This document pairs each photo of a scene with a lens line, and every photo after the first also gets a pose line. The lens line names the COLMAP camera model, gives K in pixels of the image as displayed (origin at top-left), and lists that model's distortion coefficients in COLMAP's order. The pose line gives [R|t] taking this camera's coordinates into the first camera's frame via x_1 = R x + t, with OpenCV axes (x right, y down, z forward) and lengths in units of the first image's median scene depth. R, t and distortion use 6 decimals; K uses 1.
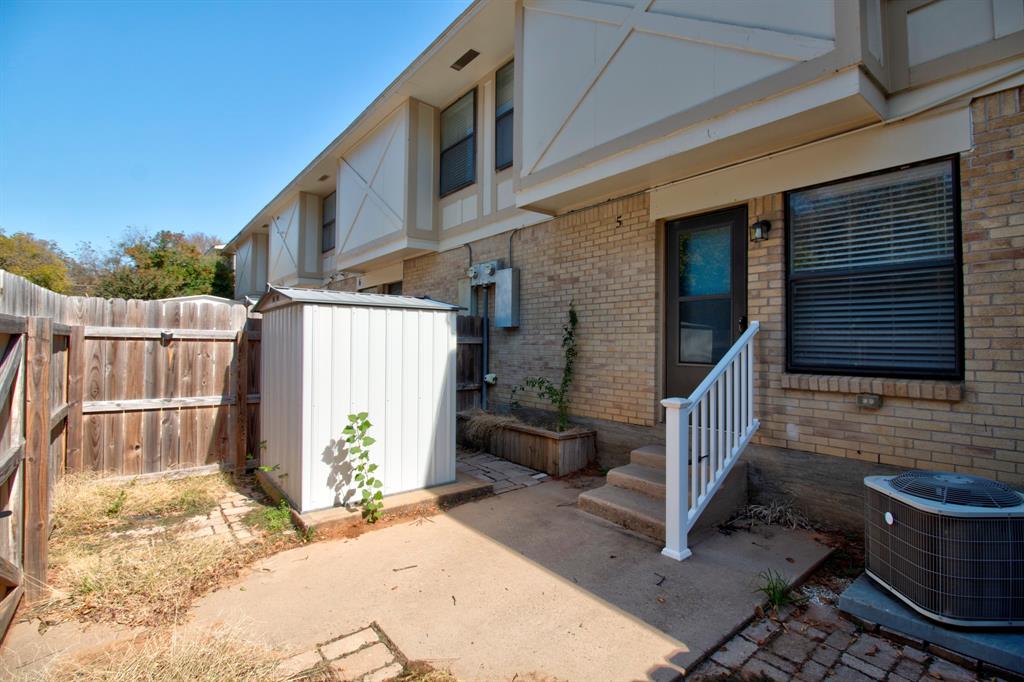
lens RADIAL K [[487.8, 0, 512.2], [0, 487.8, 336.0], [0, 0, 1]] dist [-0.000016, -0.009591]
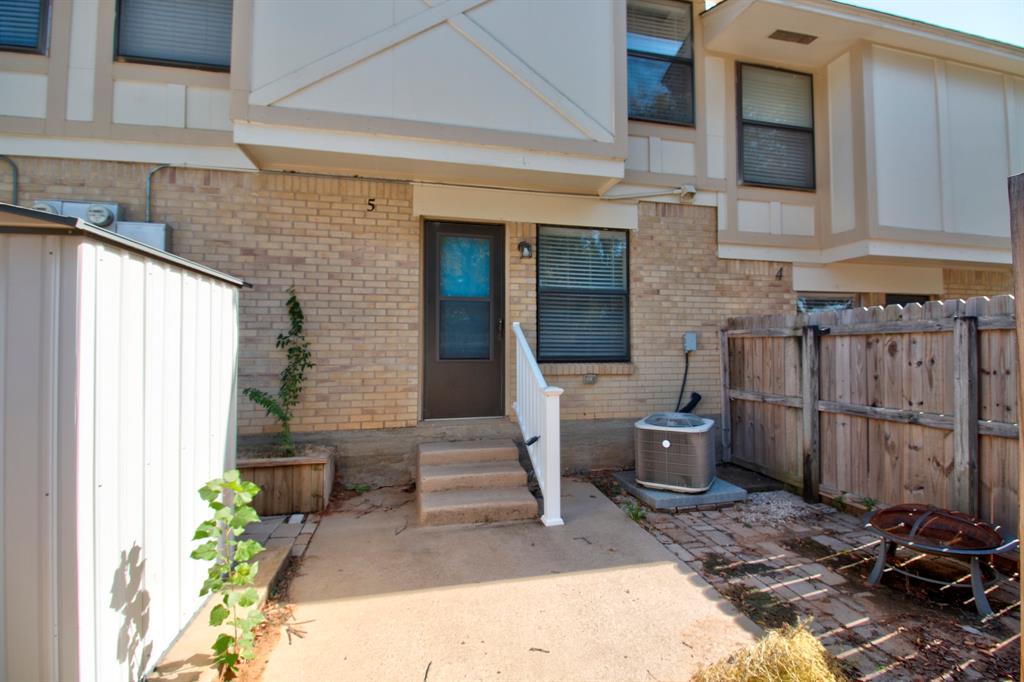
lens RADIAL K [[487.8, 0, 535.2], [0, 487.8, 334.5], [0, 0, 1]] dist [-0.000016, -0.009591]
pose [[0.408426, 0.015175, 0.912665, -0.497378], [-0.009752, 0.999877, -0.012261, 0.011867], [-0.912739, -0.003893, 0.408524, 0.379998]]
